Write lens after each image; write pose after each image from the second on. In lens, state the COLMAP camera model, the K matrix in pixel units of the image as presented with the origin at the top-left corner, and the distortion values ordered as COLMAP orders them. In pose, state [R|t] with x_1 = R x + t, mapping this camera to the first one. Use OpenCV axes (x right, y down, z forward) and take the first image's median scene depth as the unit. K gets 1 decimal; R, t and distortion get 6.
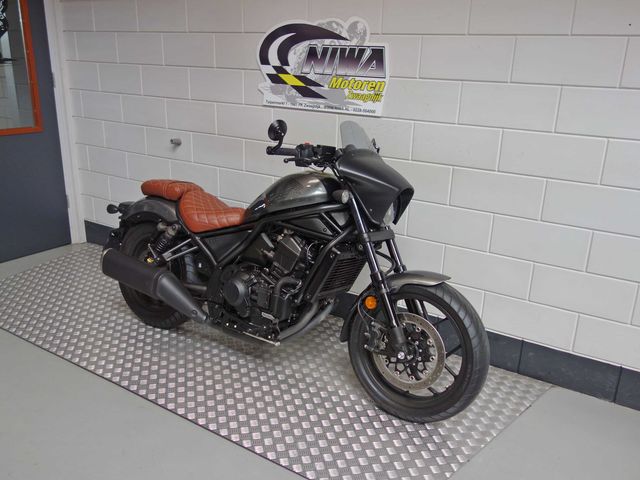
lens RADIAL K [[560.9, 0, 344.7], [0, 560.9, 241.3], [0, 0, 1]] dist [-0.000580, 0.002570]
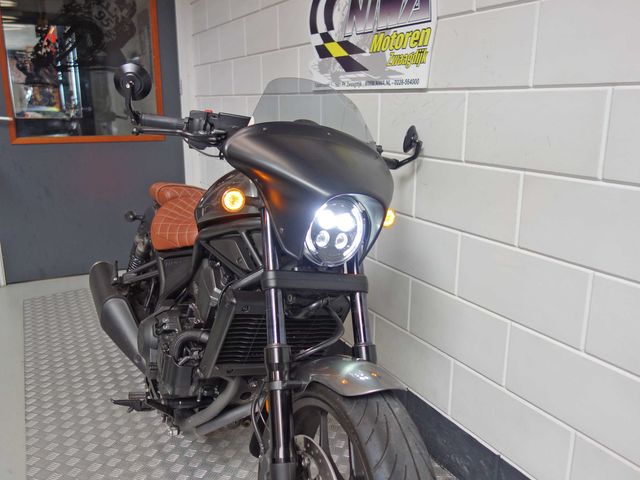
lens RADIAL K [[560.9, 0, 344.7], [0, 560.9, 241.3], [0, 0, 1]] dist [-0.000580, 0.002570]
pose [[0.865814, 0.091838, -0.491865, 0.293637], [-0.134675, 0.989508, -0.052309, -0.019997], [0.481901, 0.111532, 0.869098, 0.457046]]
